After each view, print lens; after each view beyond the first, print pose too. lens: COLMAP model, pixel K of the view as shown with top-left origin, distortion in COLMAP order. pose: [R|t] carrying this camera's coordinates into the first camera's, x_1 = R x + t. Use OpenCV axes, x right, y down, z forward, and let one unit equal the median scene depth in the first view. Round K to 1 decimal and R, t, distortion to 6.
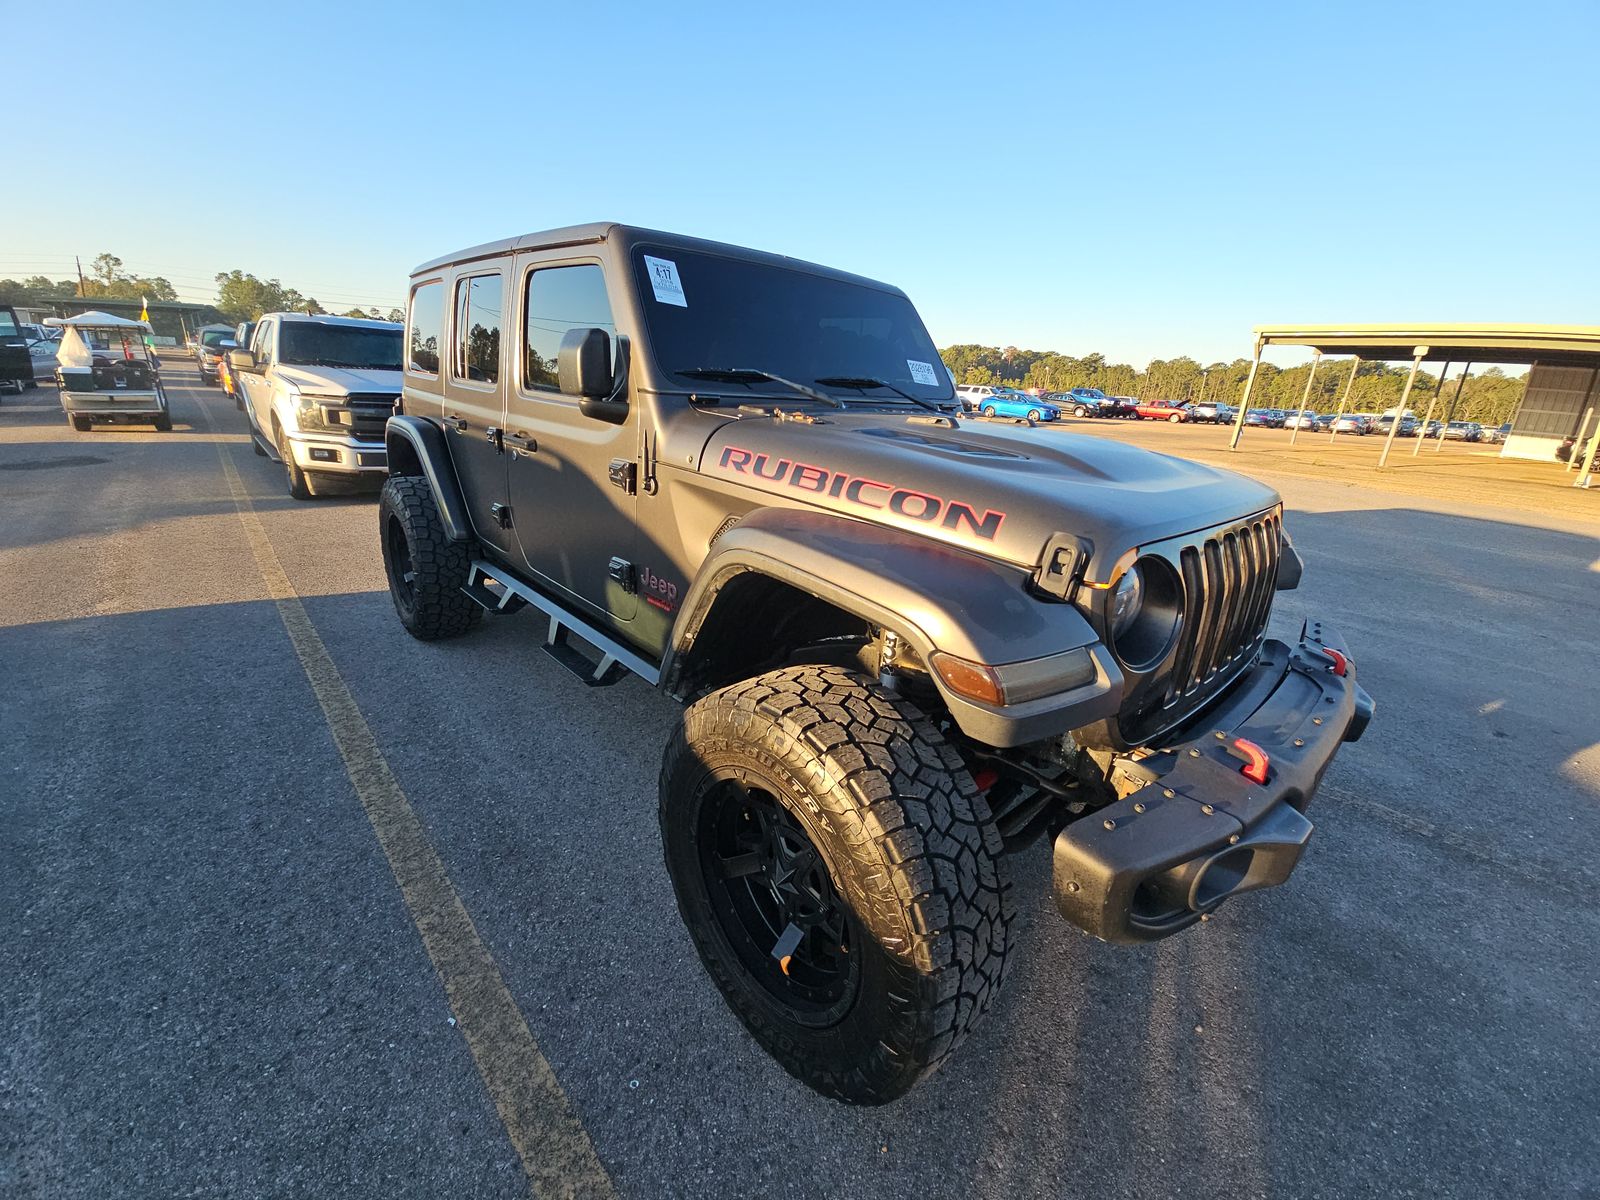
lens RADIAL K [[638.7, 0, 800.0], [0, 638.7, 600.0], [0, 0, 1]] dist [0.032997, -0.020203]
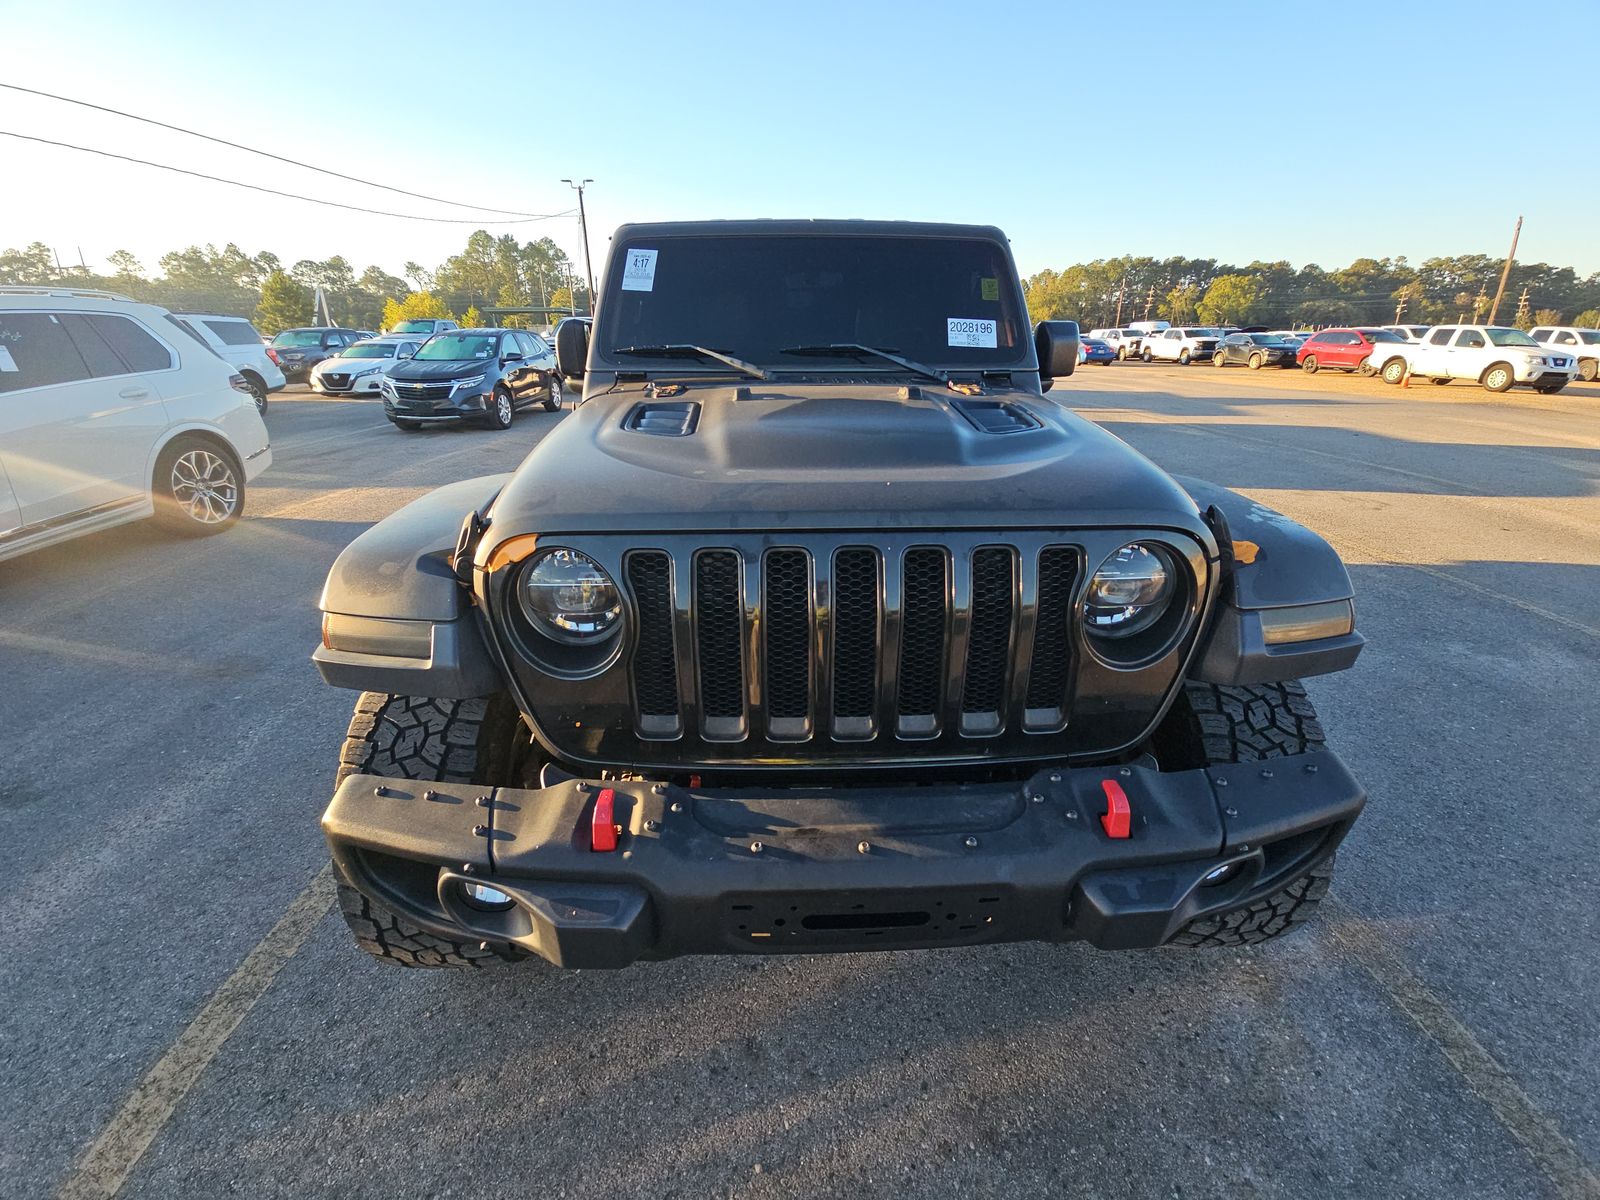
lens RADIAL K [[638.7, 0, 800.0], [0, 638.7, 600.0], [0, 0, 1]] dist [0.032997, -0.020203]
pose [[0.755851, 0.190053, -0.626554, 0.835422], [-0.167469, 0.981230, 0.095608, -0.083771], [0.632964, 0.032663, 0.773492, 0.327551]]
